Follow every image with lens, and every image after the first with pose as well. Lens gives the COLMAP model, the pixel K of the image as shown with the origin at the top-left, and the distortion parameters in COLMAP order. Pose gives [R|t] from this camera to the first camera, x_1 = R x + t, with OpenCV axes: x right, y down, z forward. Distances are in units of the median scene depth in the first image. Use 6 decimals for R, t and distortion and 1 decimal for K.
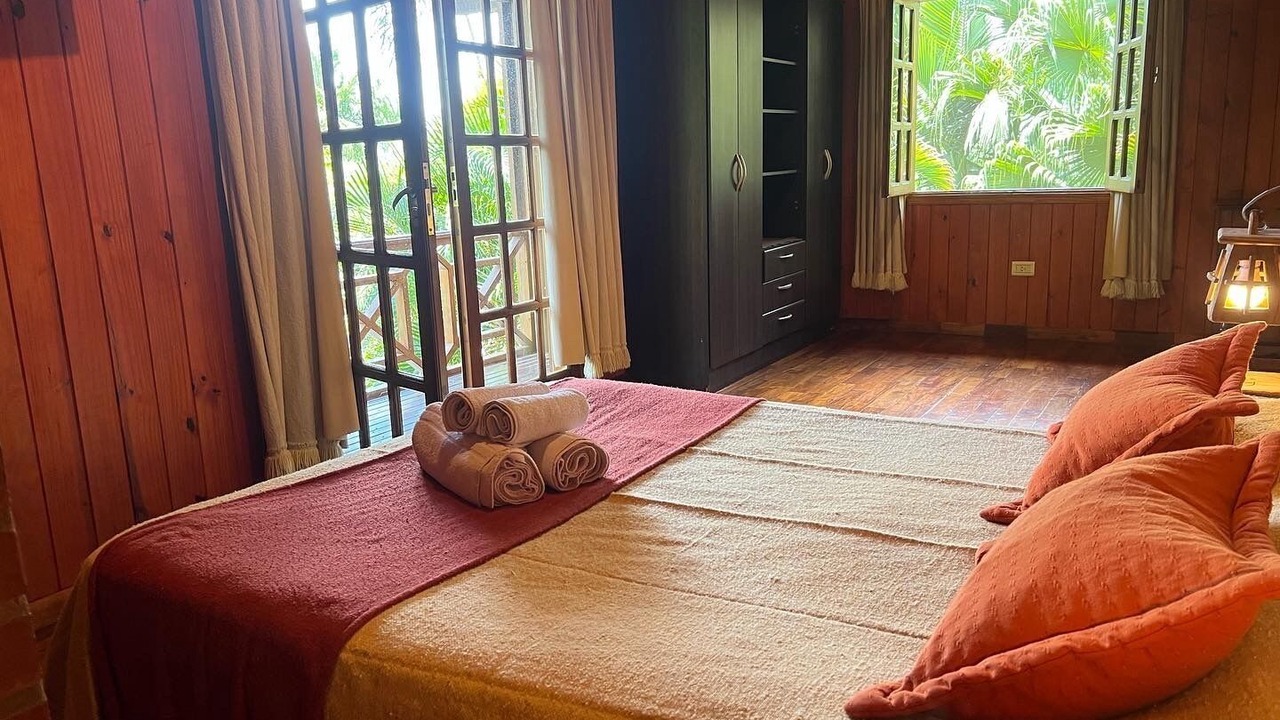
lens RADIAL K [[979.1, 0, 640.0], [0, 979.1, 360.0], [0, 0, 1]] dist [0.040269, -0.001330]
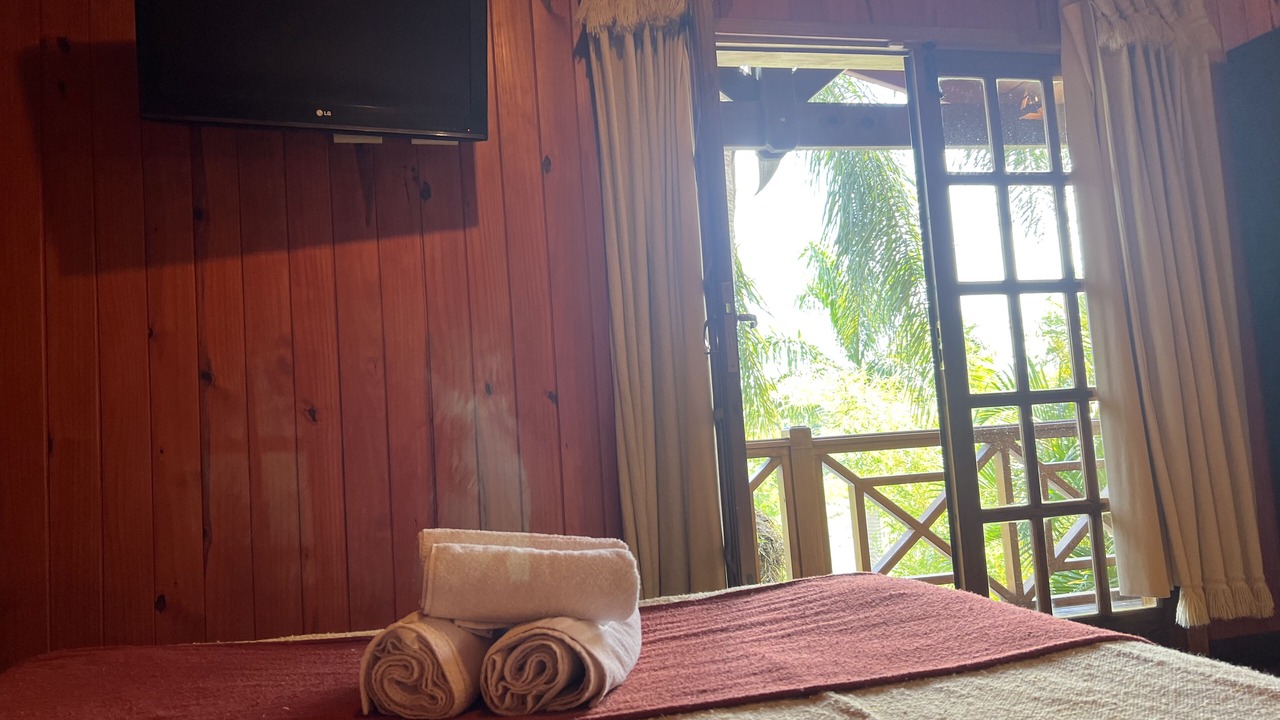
lens RADIAL K [[979.1, 0, 640.0], [0, 979.1, 360.0], [0, 0, 1]] dist [0.040269, -0.001330]
pose [[0.720262, -0.068218, -0.690340, 0.269326], [-0.096255, 0.975698, -0.196845, 0.022958], [0.686992, 0.208229, 0.696192, 0.398885]]
